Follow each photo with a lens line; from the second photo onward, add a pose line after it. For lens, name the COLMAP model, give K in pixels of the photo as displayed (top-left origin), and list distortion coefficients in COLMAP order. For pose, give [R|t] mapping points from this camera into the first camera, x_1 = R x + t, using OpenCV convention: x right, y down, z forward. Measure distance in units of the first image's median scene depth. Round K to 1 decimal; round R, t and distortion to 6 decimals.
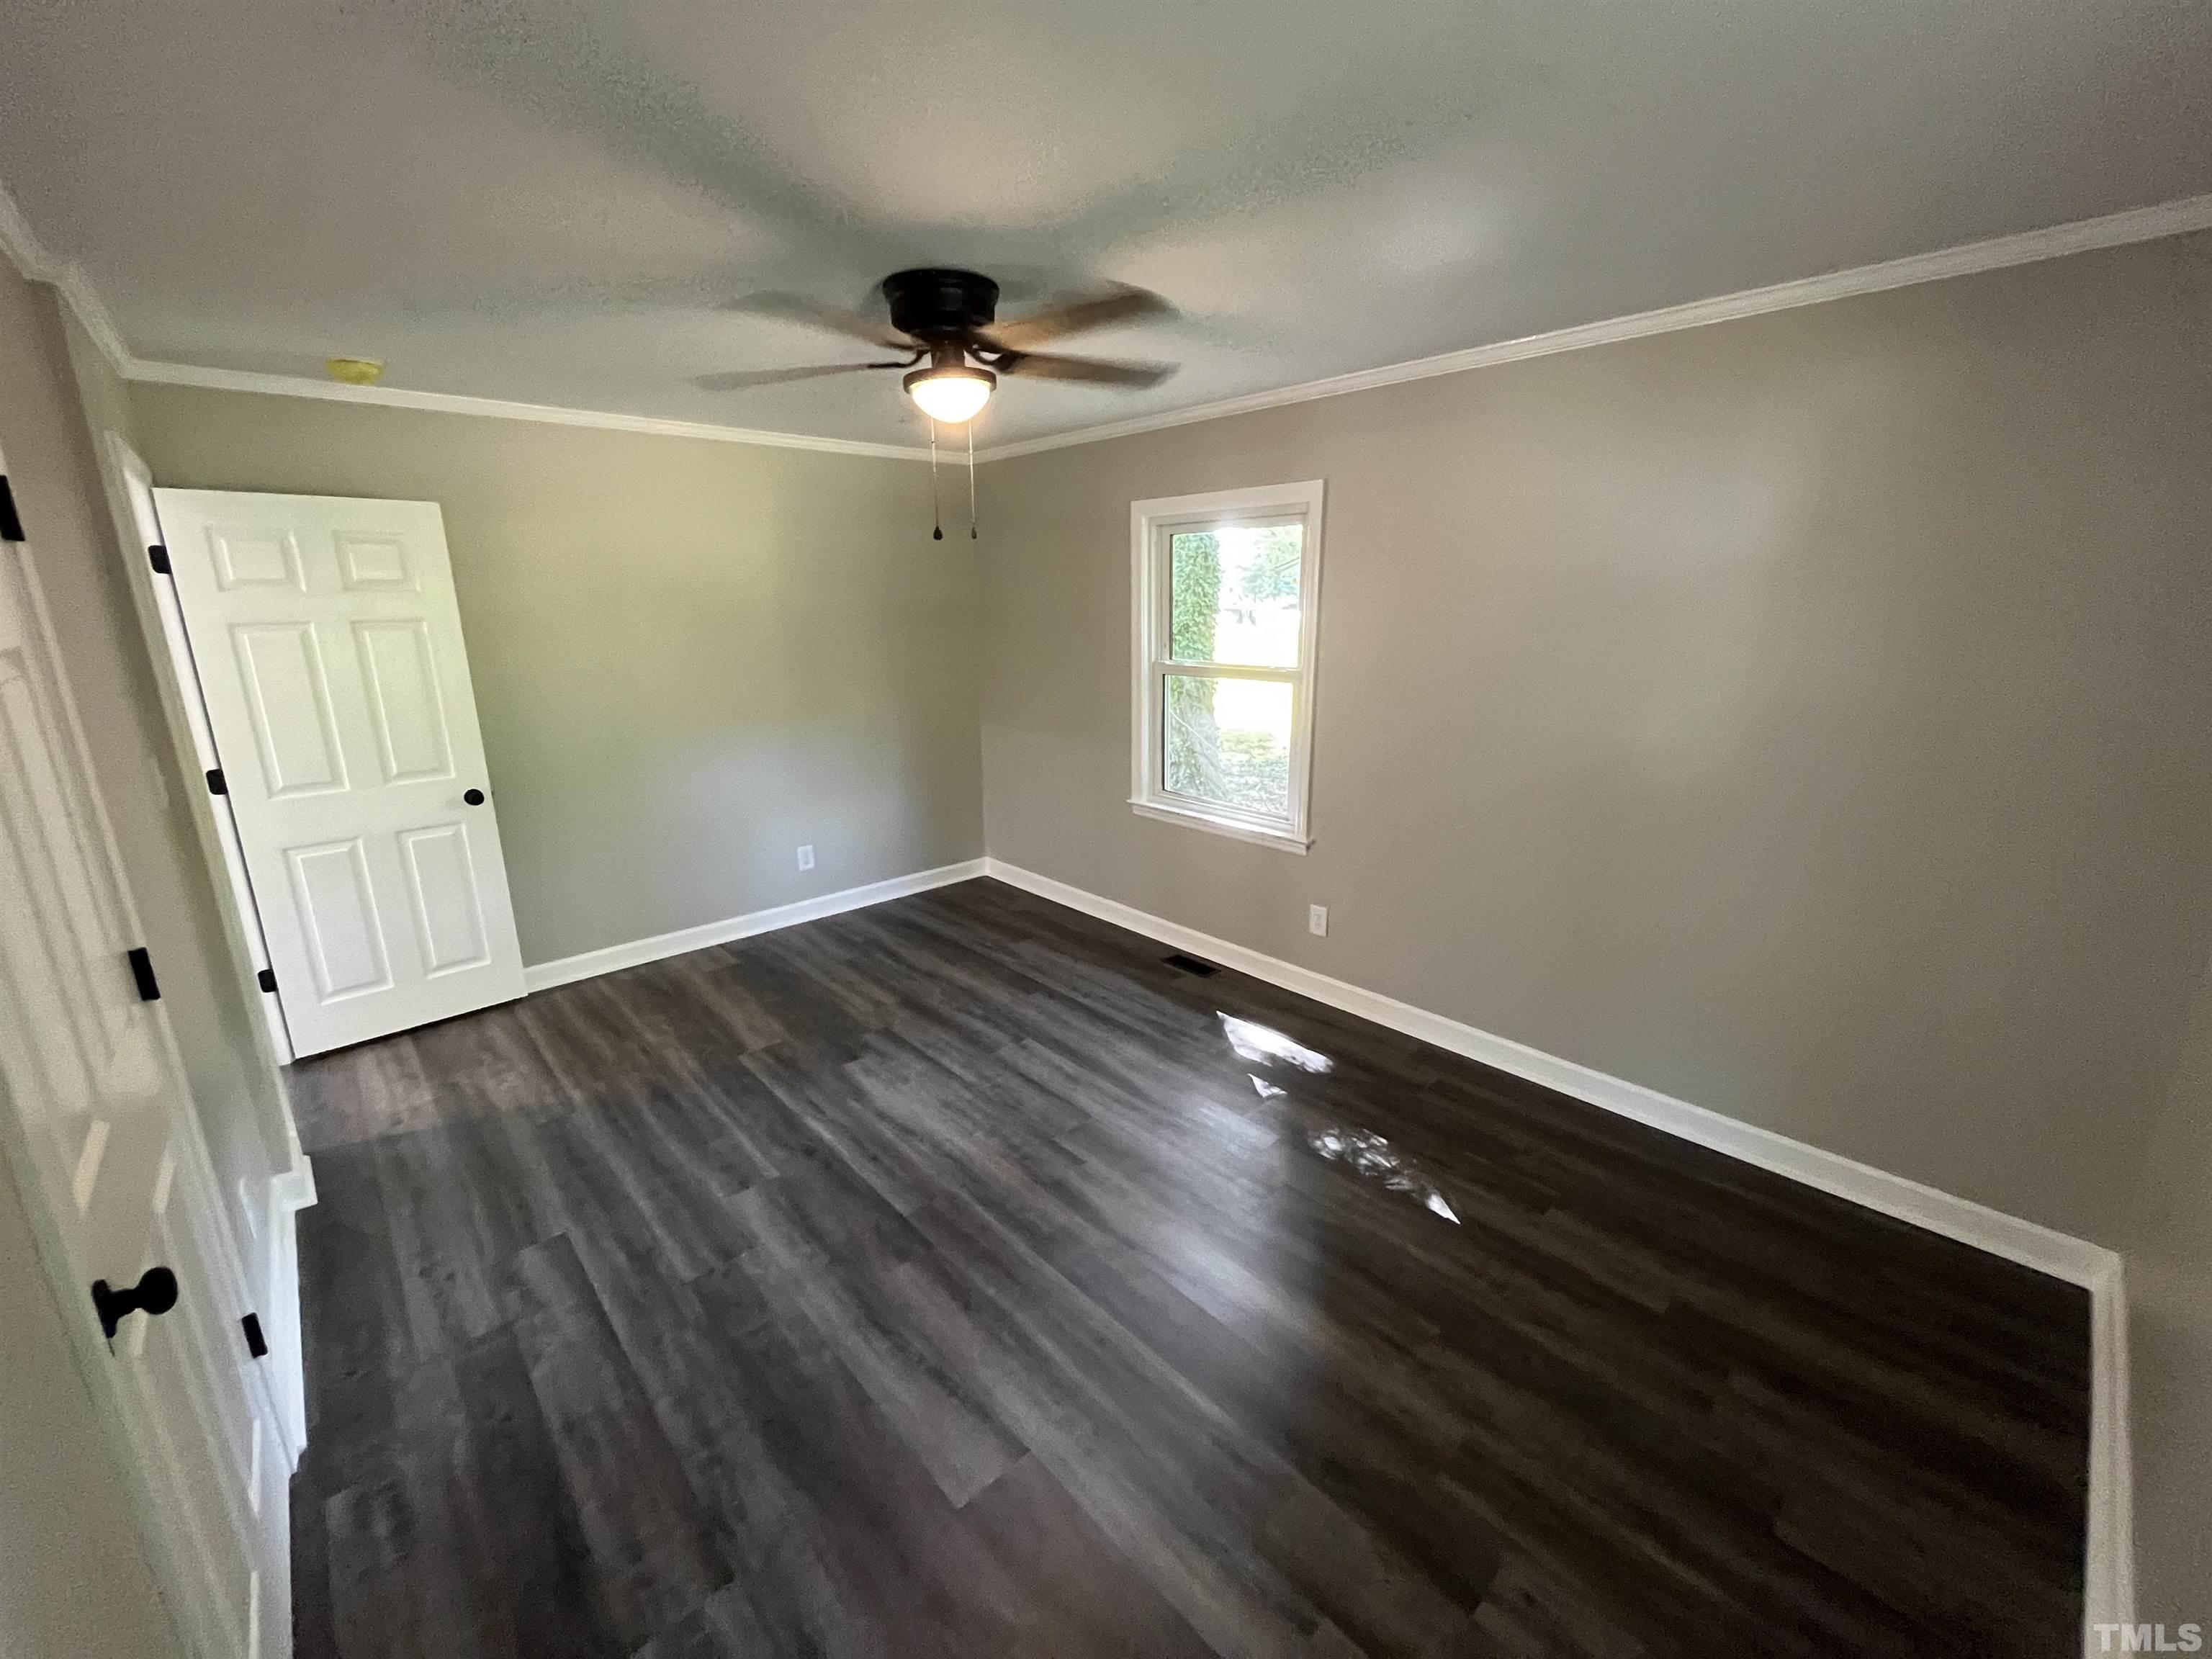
lens RADIAL K [[882.3, 0, 1106.0], [0, 882.3, 829.5], [0, 0, 1]] dist [-0.007871, -0.000039]
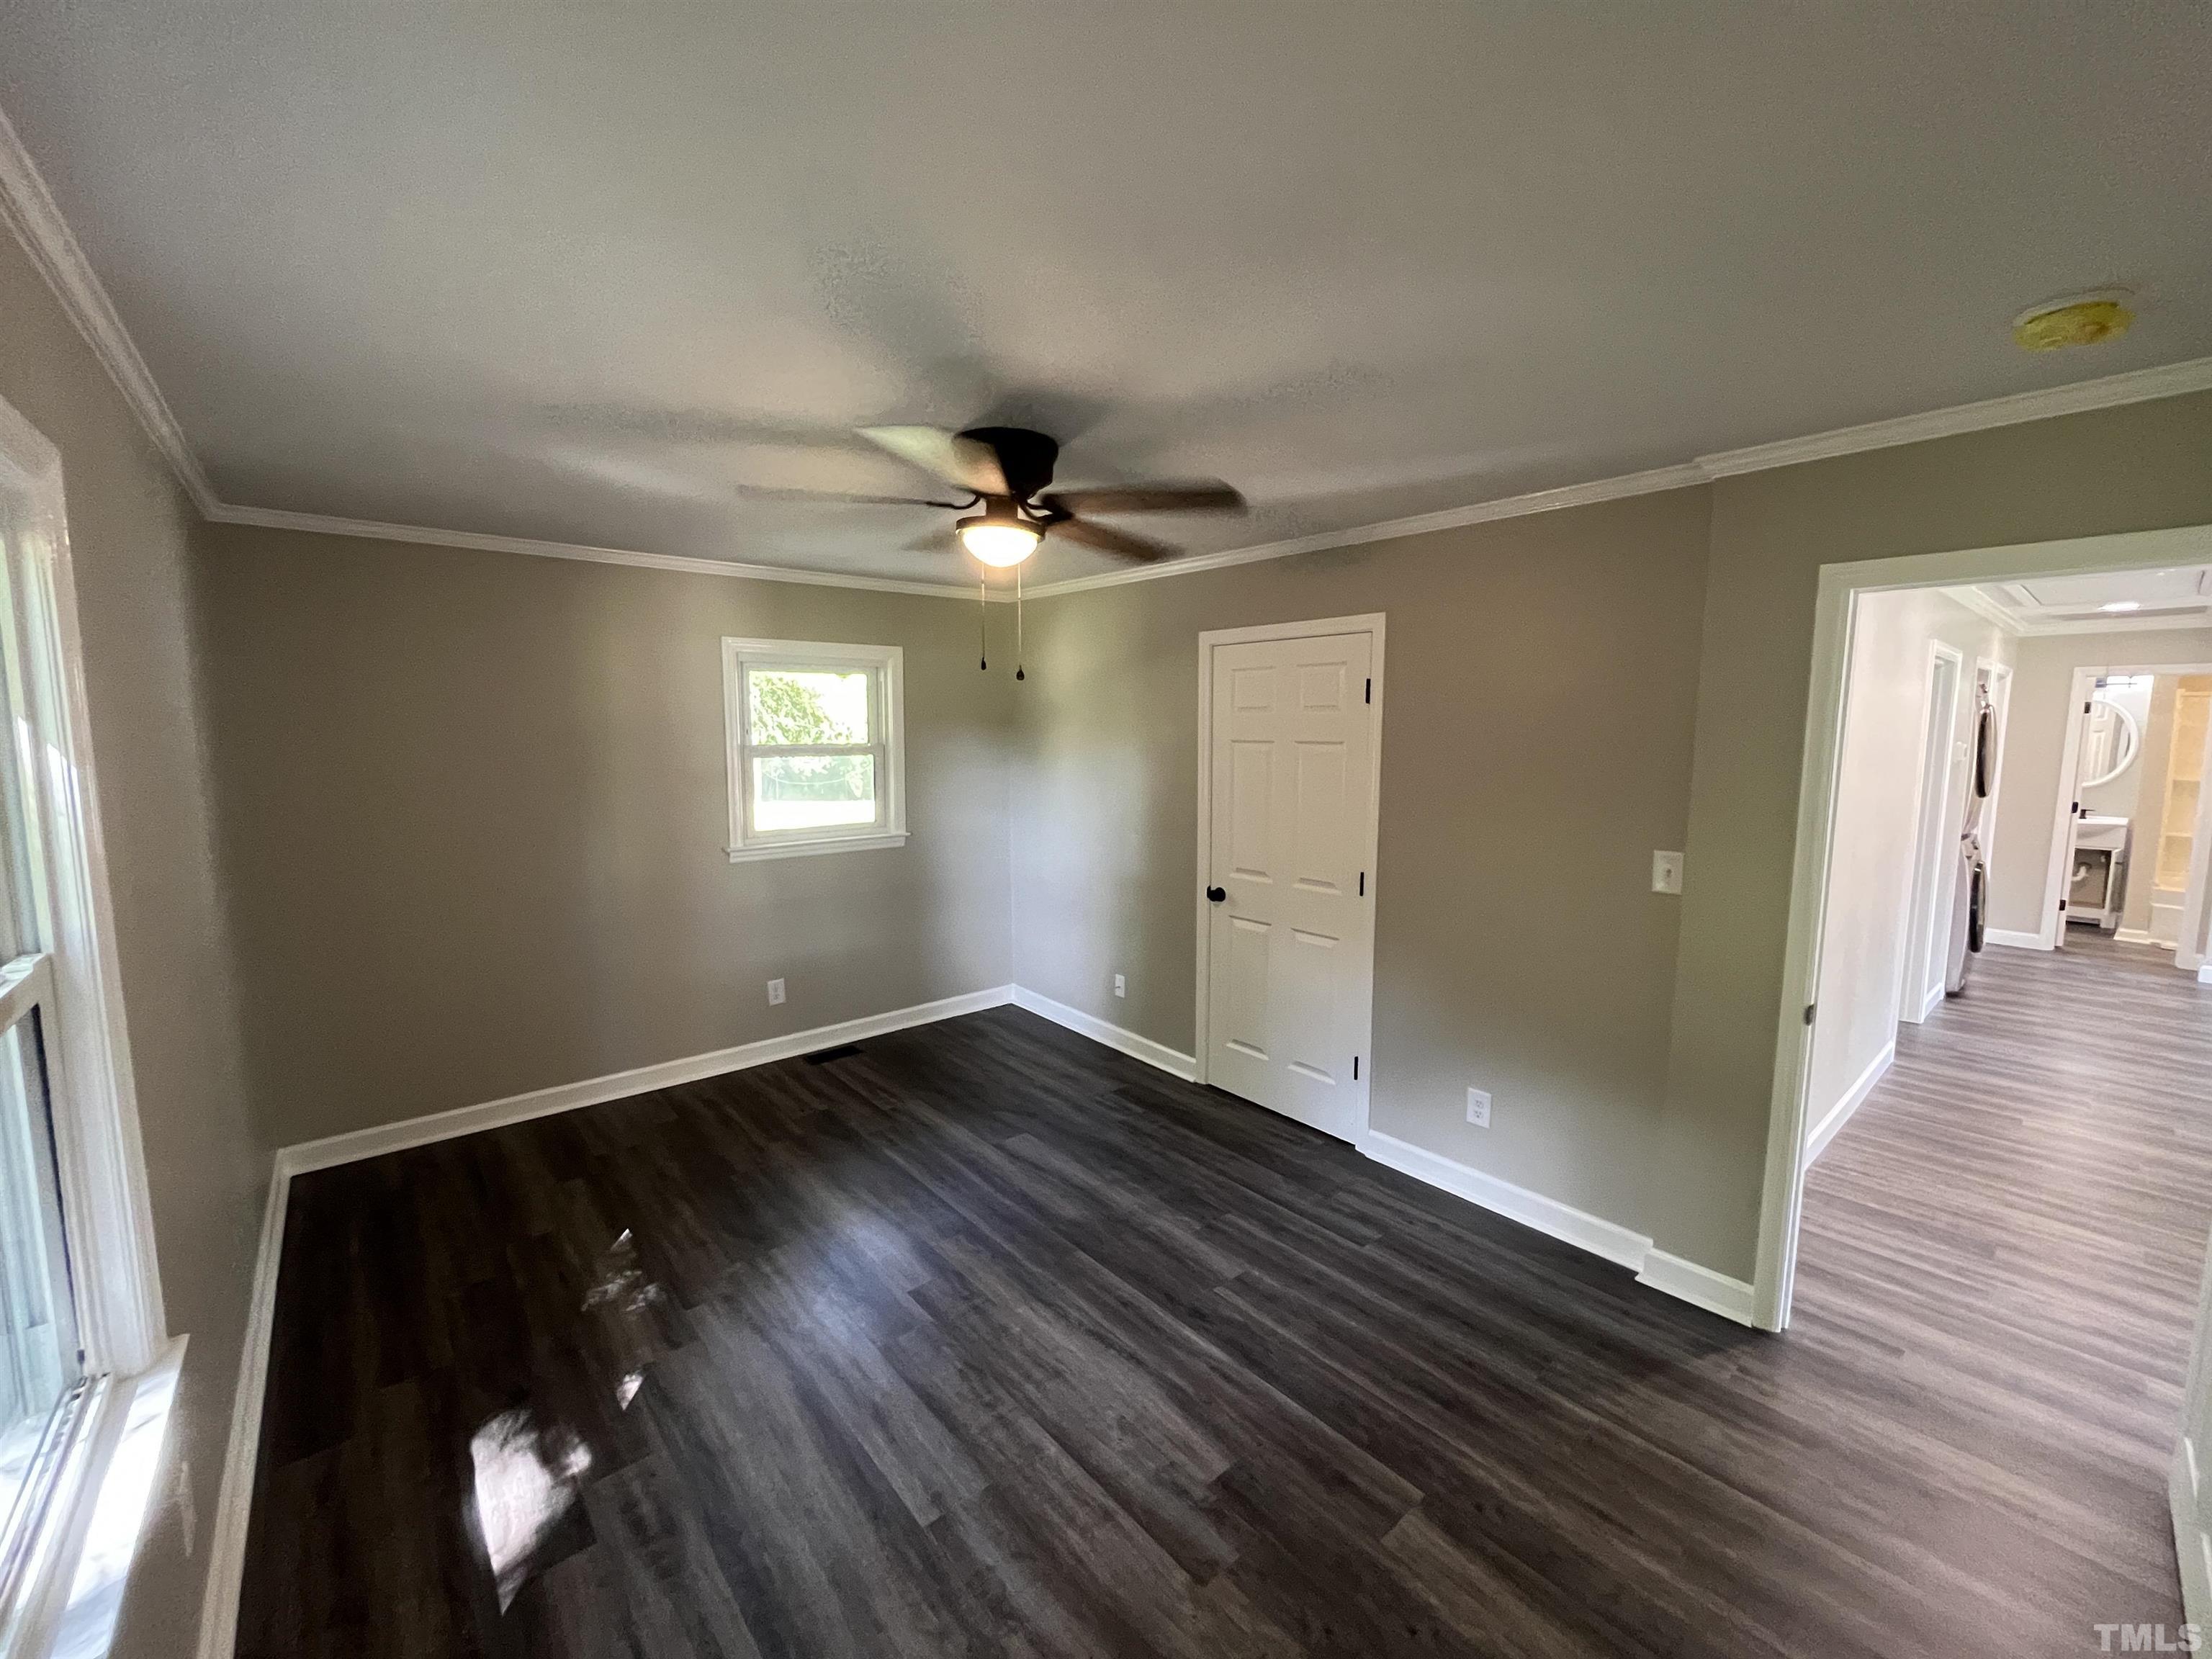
lens RADIAL K [[896.9, 0, 1101.9], [0, 896.9, 821.2], [0, 0, 1]] dist [0.003059, -0.000214]
pose [[-0.999008, 0.000355, 0.044537, -0.273907], [0.016475, 0.931991, 0.362108, -0.452988], [-0.041379, 0.362482, -0.931072, 1.671154]]
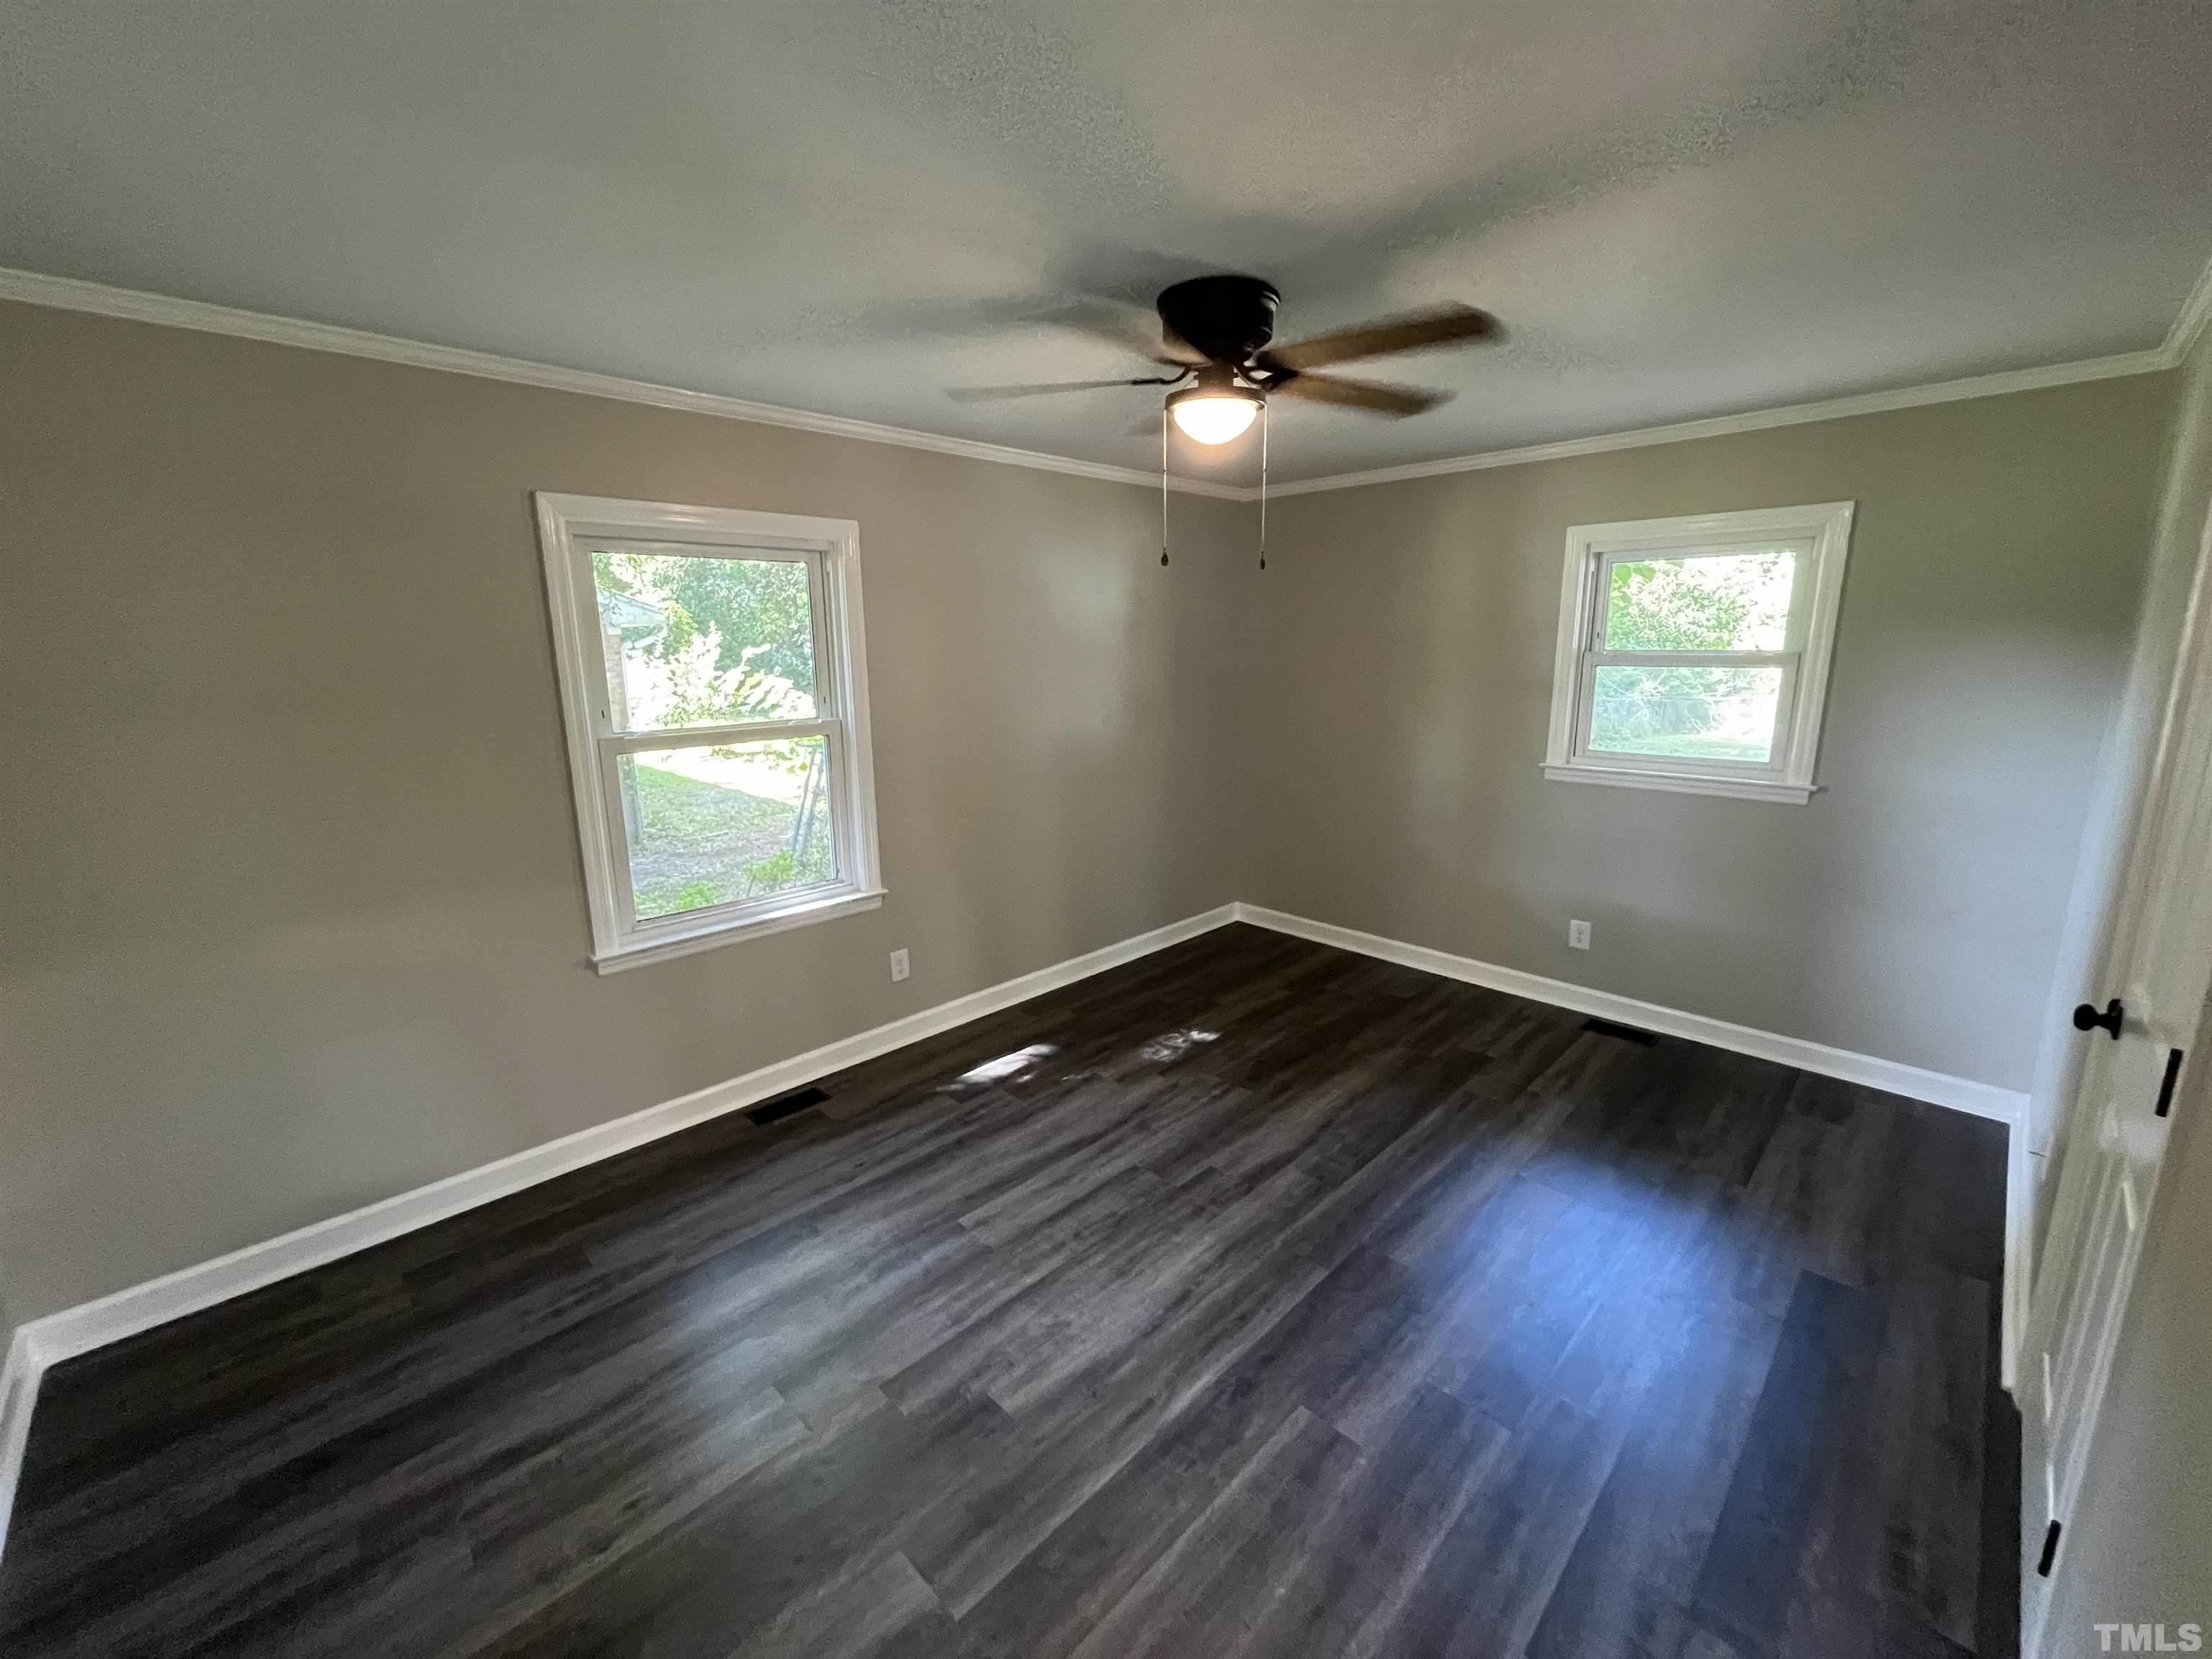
lens RADIAL K [[896.9, 0, 1101.9], [0, 896.9, 821.2], [0, 0, 1]] dist [0.003059, -0.000214]
pose [[-0.036945, -0.193261, 0.980451, -0.949674], [0.267015, 0.943540, 0.196047, -0.243786], [-0.962984, 0.269038, 0.016744, 0.962249]]
